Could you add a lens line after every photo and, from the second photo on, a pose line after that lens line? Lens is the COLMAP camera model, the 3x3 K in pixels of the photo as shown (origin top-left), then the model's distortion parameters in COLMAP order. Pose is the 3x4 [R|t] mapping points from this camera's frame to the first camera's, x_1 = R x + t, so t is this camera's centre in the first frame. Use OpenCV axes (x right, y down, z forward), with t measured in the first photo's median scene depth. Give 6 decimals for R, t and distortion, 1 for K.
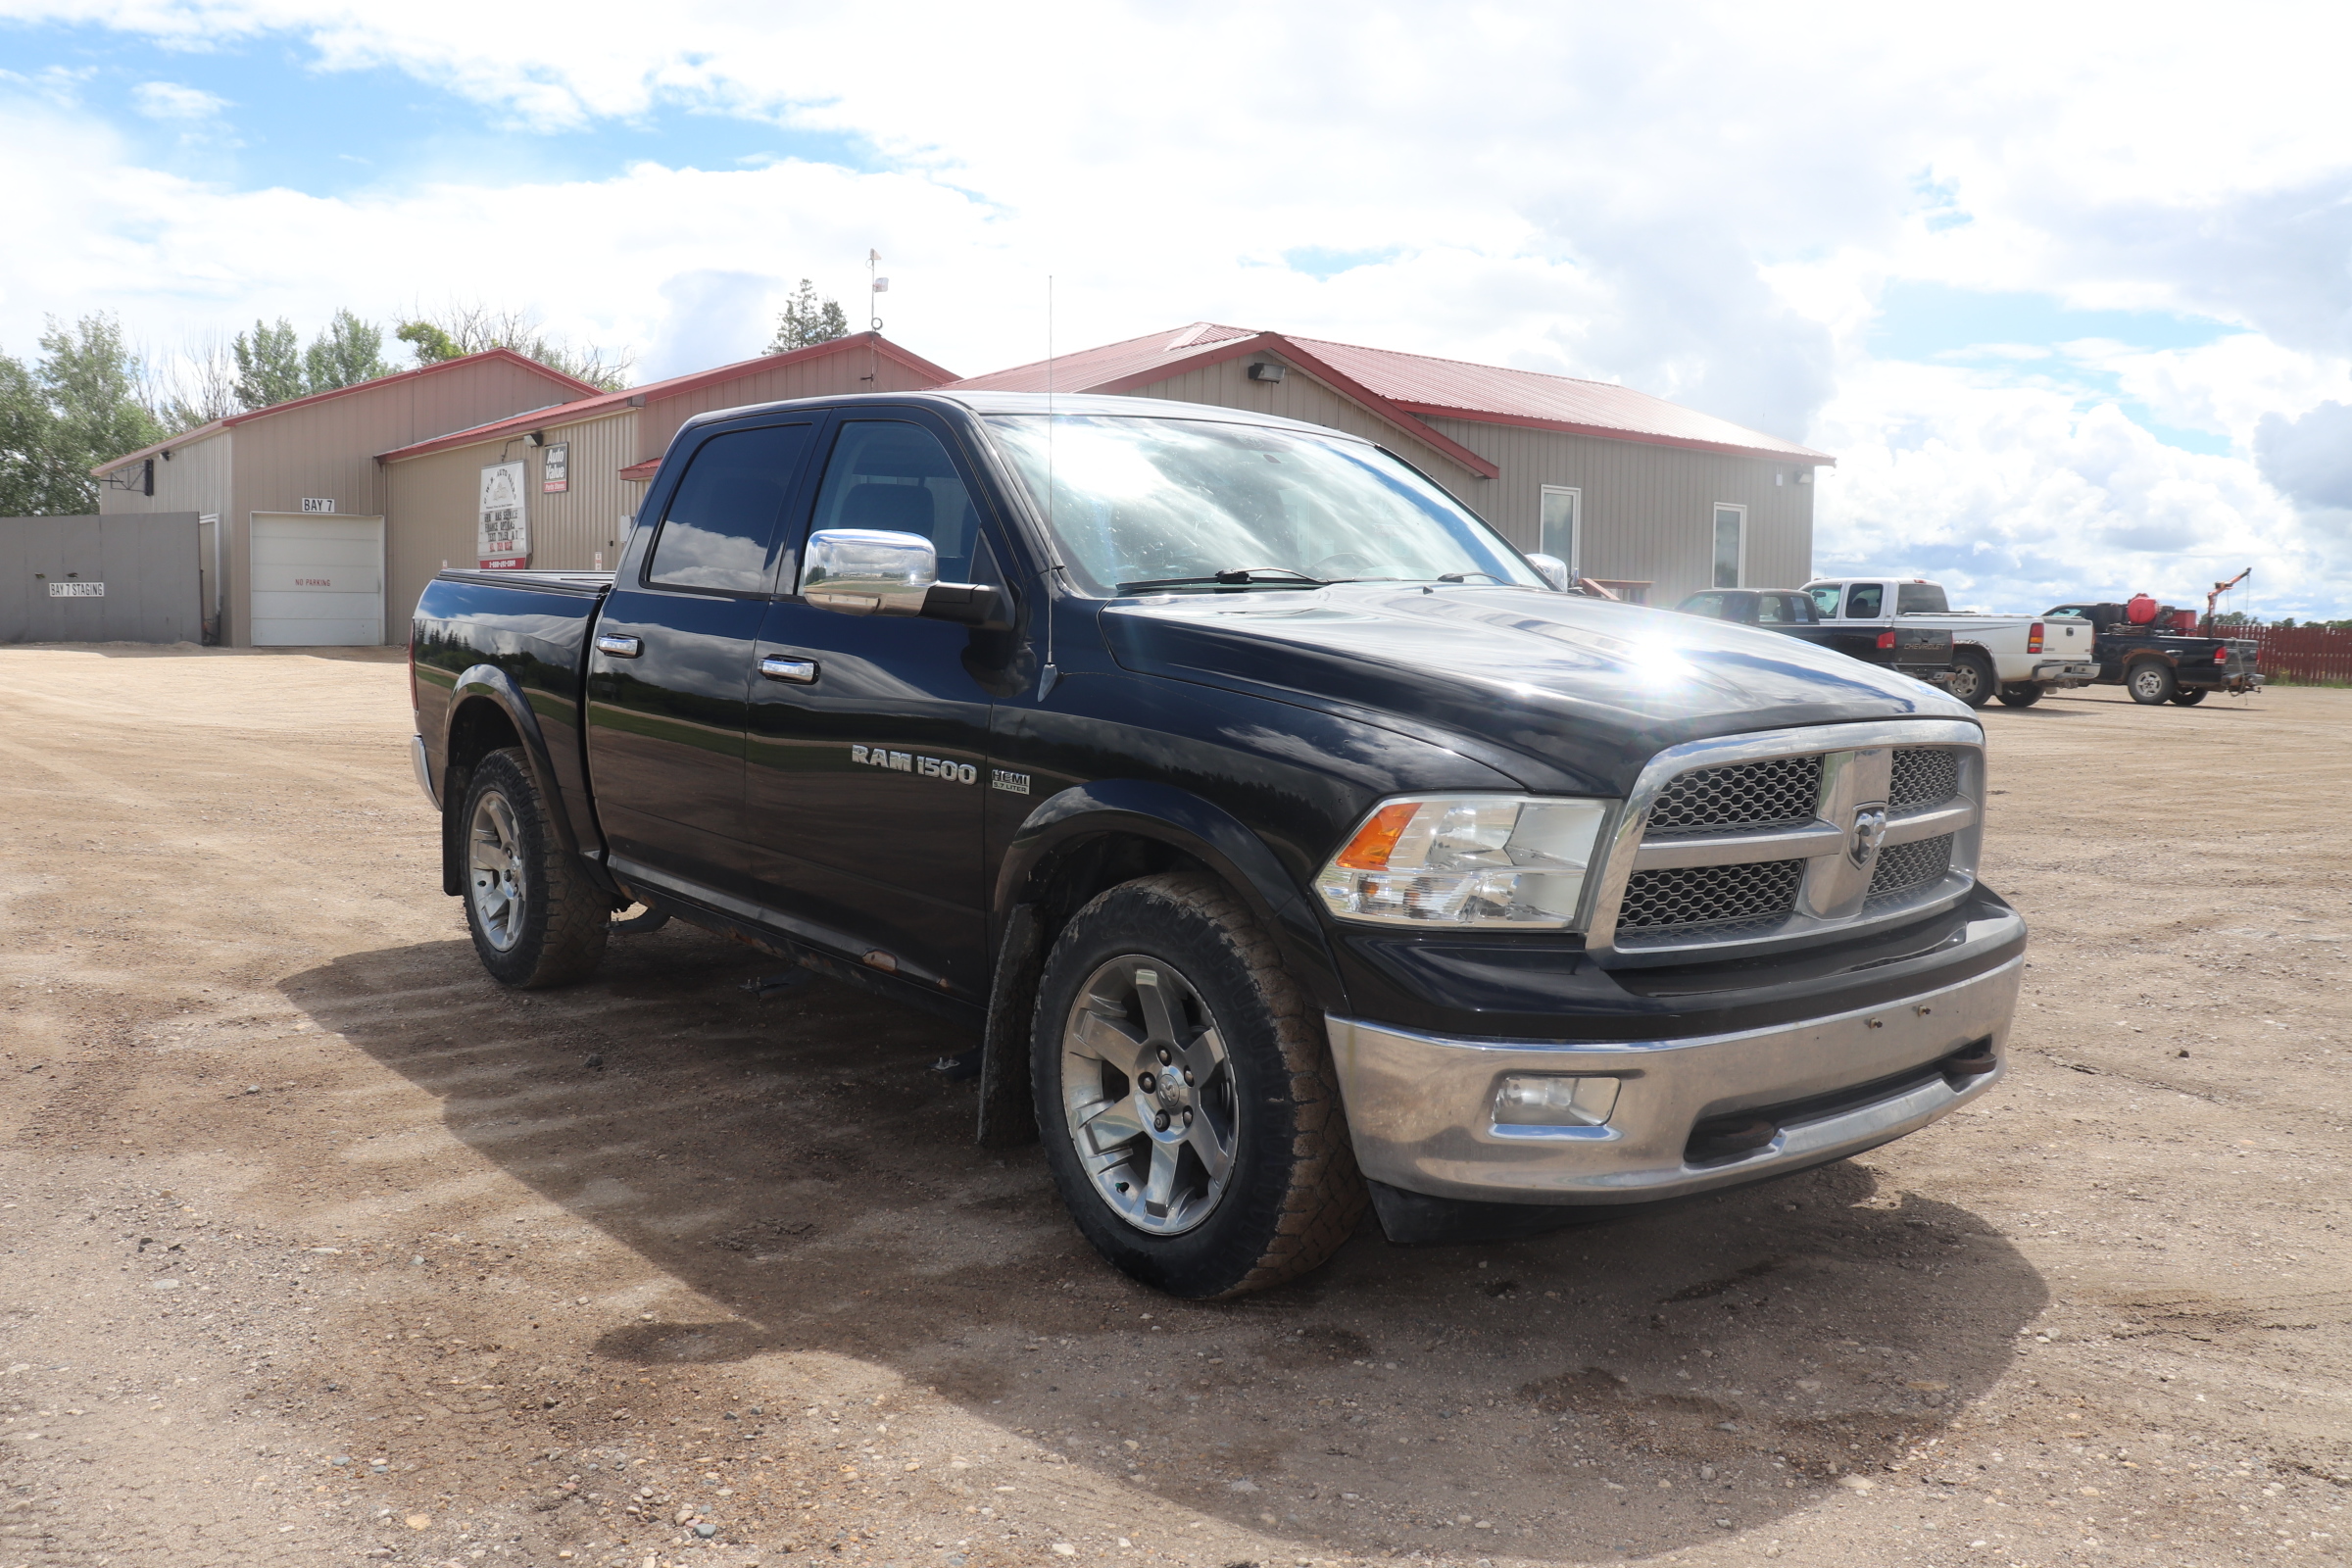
lens RADIAL K [[1938.9, 0, 1190.7], [0, 1938.9, 739.2], [0, 0, 1]] dist [-0.172027, 0.148061]
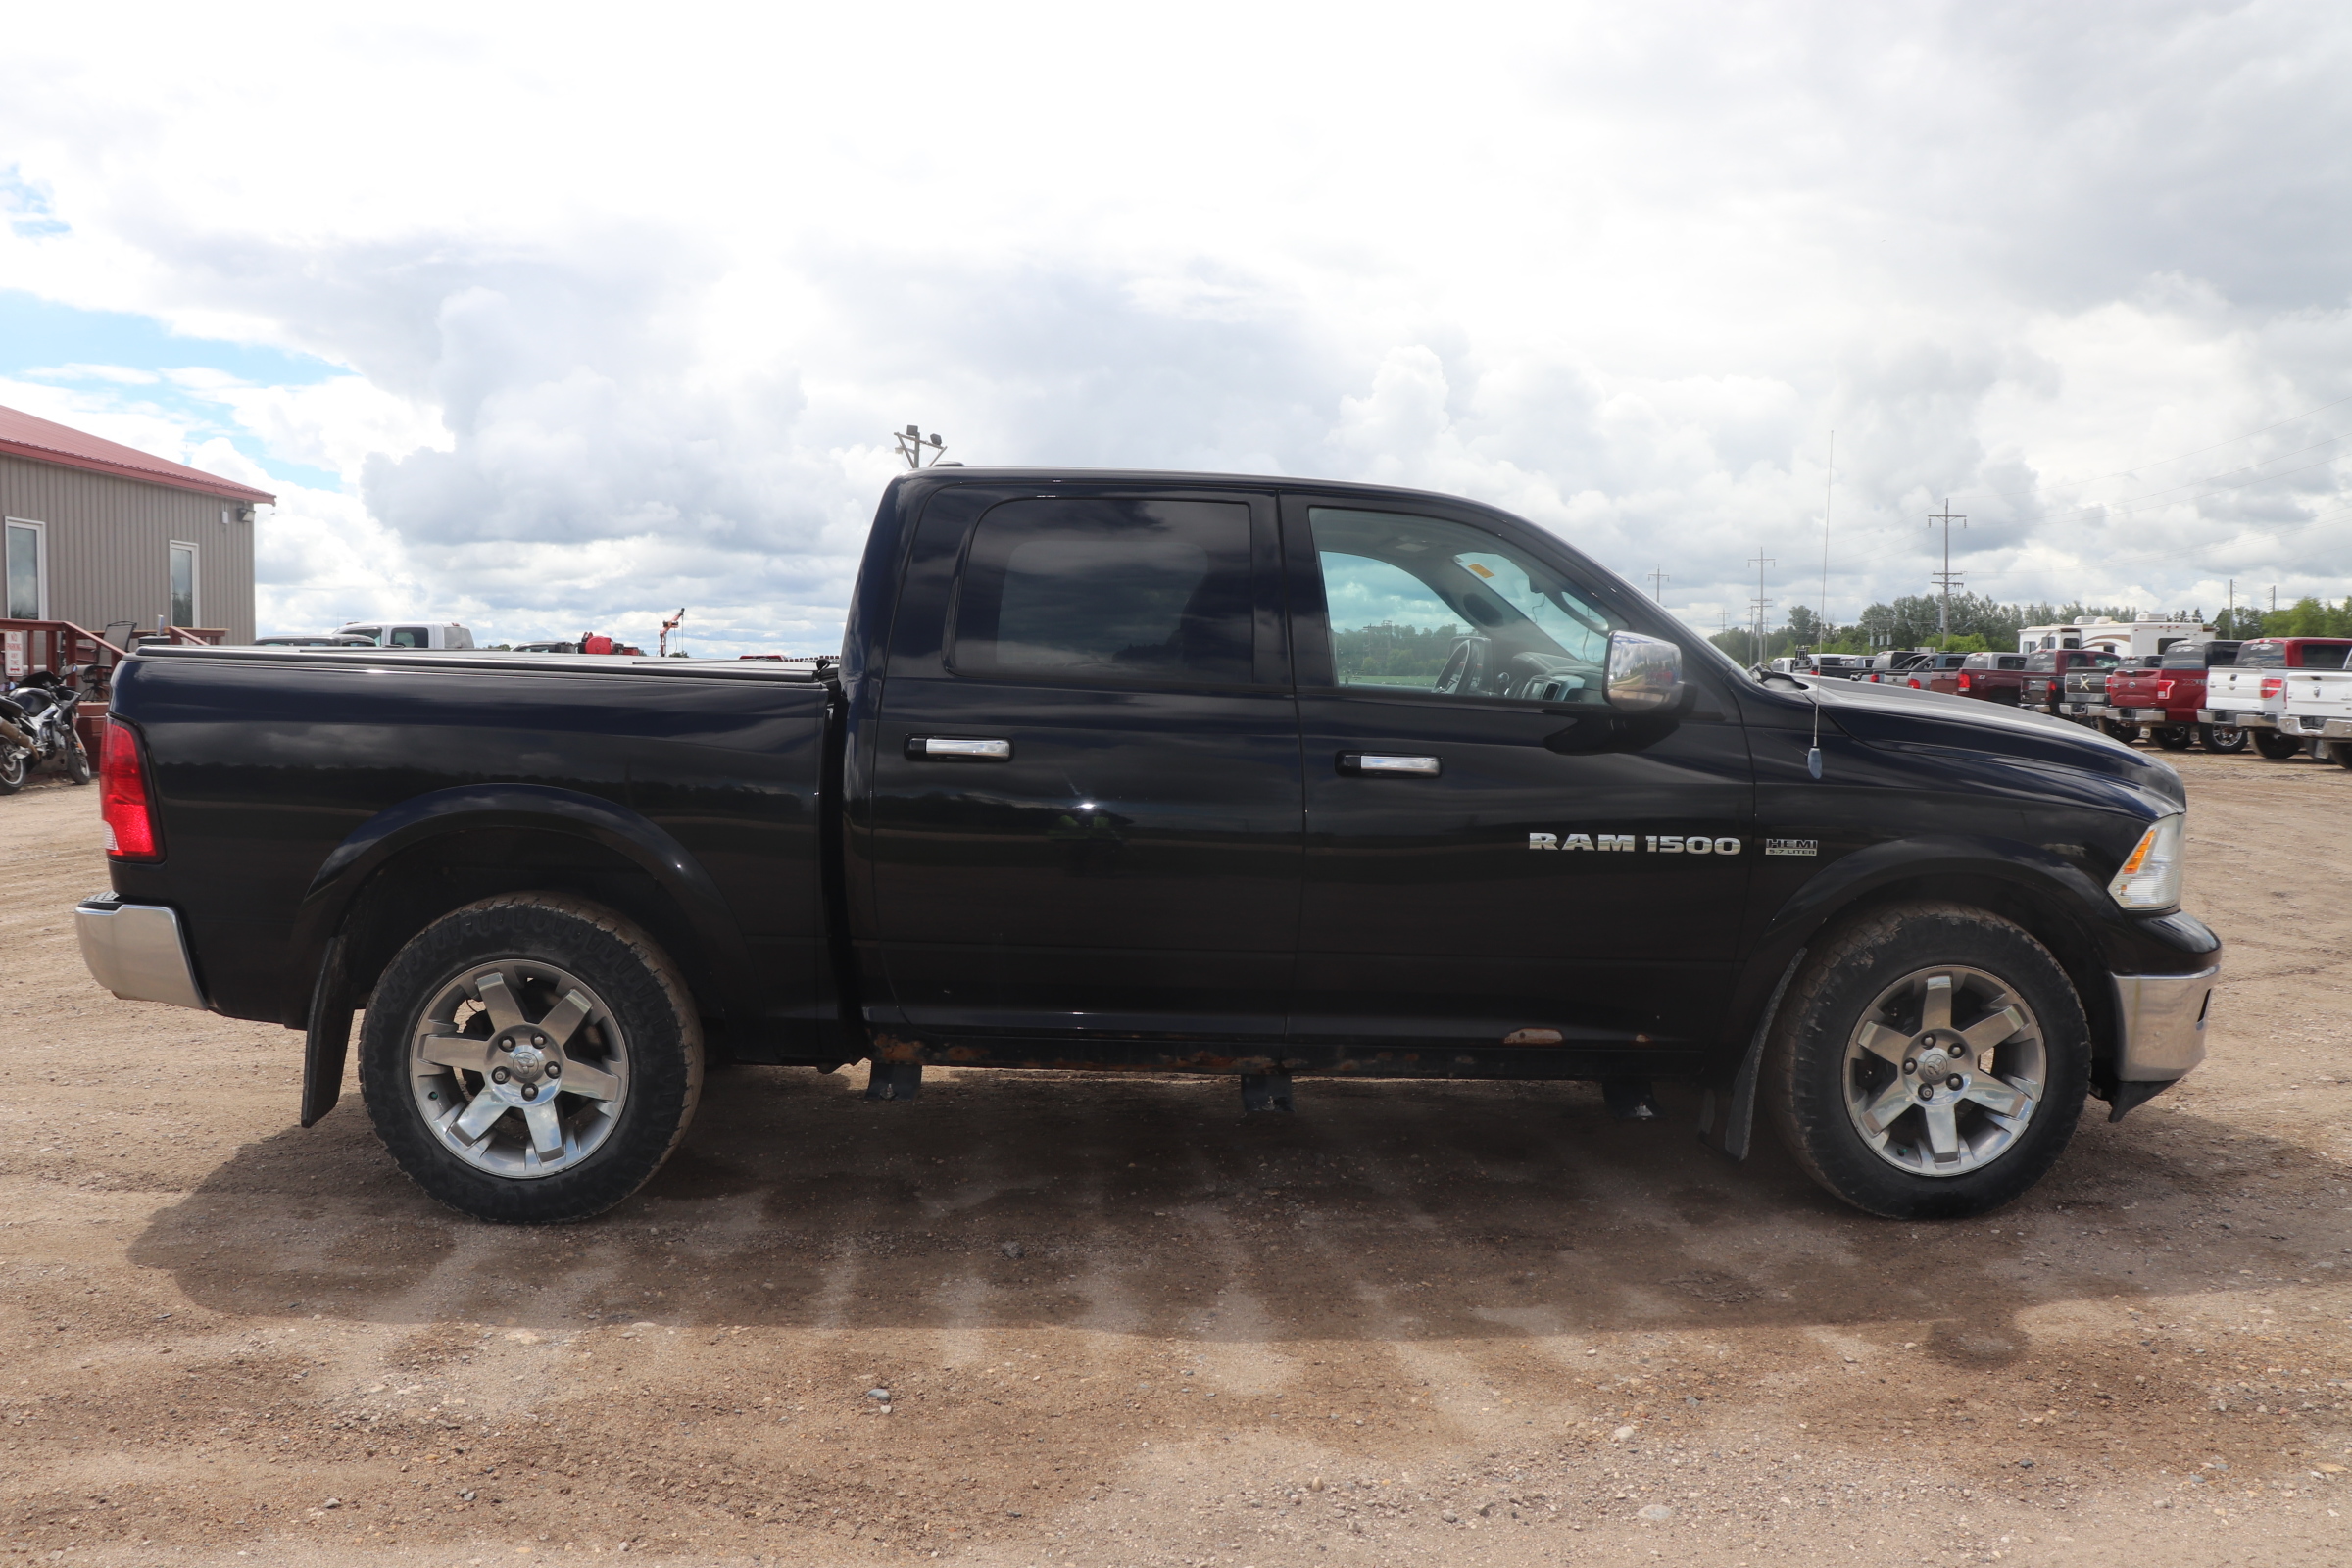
lens RADIAL K [[1938.9, 0, 1174.6], [0, 1938.9, 784.9], [0, 0, 1]] dist [-0.172027, 0.148061]
pose [[0.602190, -0.062264, 0.795921, -0.127452], [0.056673, 0.997773, 0.035176, -0.008017], [-0.796338, 0.023925, 0.604378, 0.060224]]
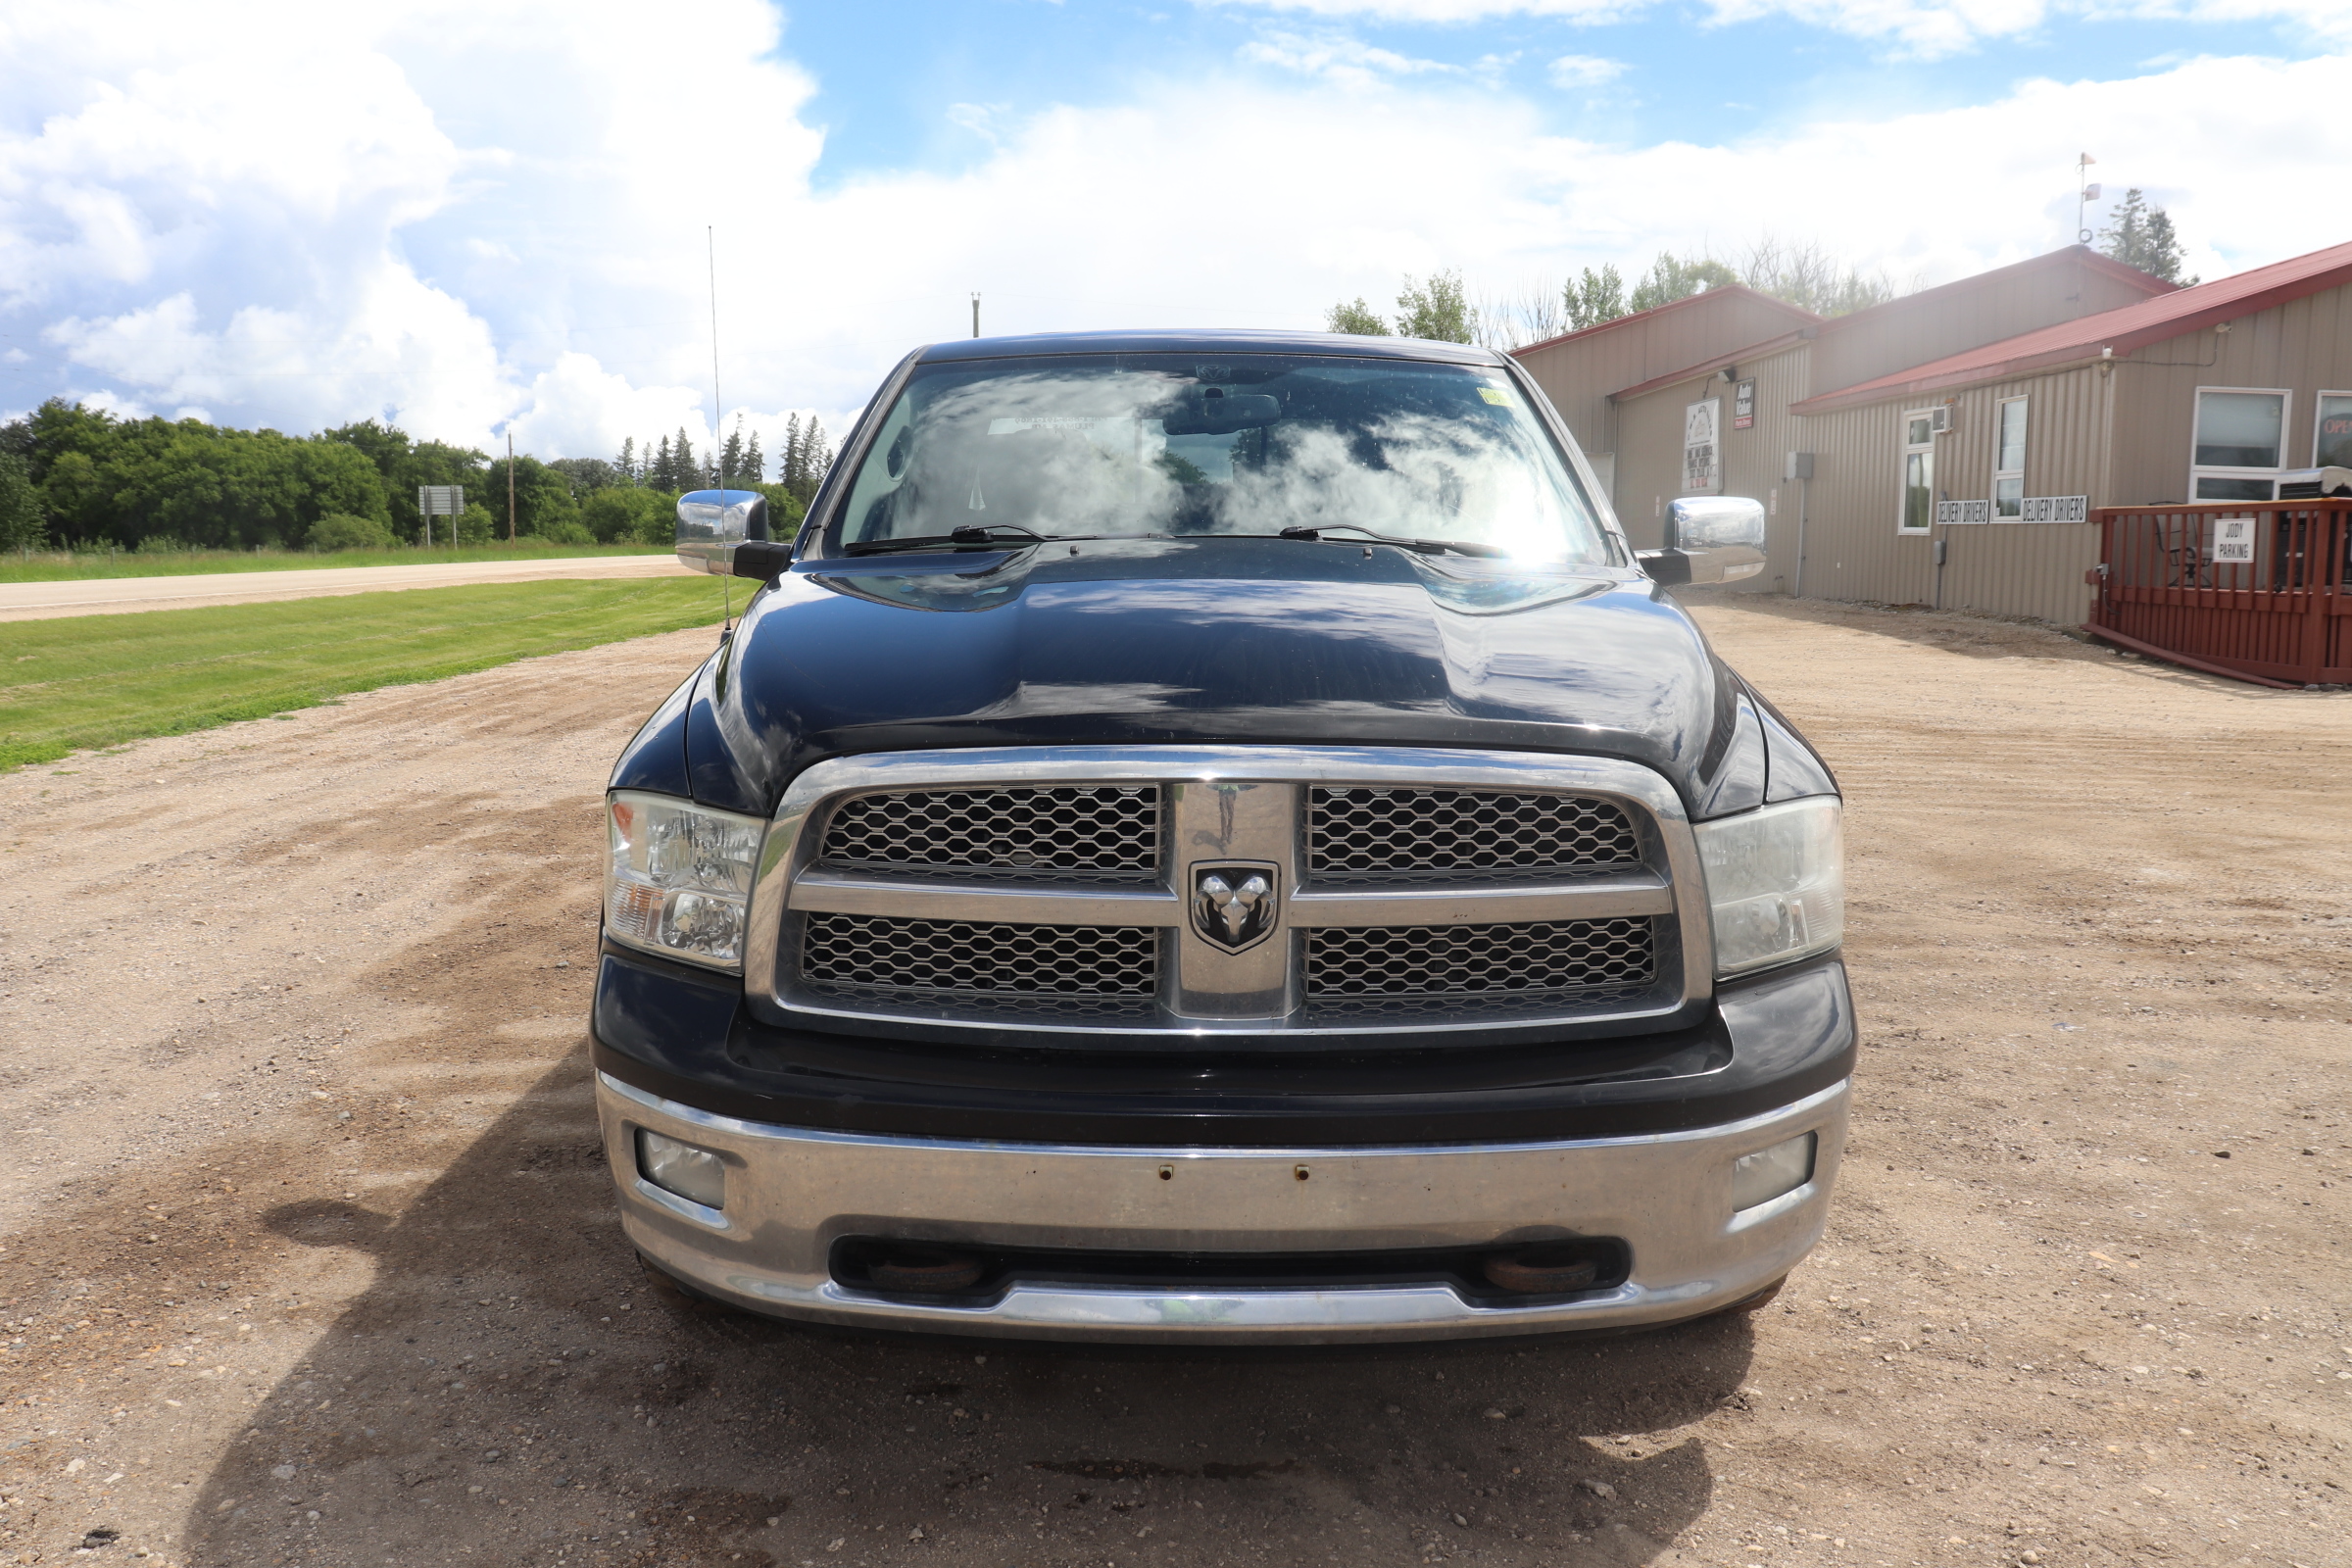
lens RADIAL K [[1938.9, 0, 1179.0], [0, 1938.9, 765.4], [0, 0, 1]] dist [-0.172027, 0.148061]
pose [[0.772454, 0.072601, -0.630908, 0.071254], [-0.042658, 0.997132, 0.062514, -0.004000], [0.633637, -0.021376, 0.773335, 0.040469]]
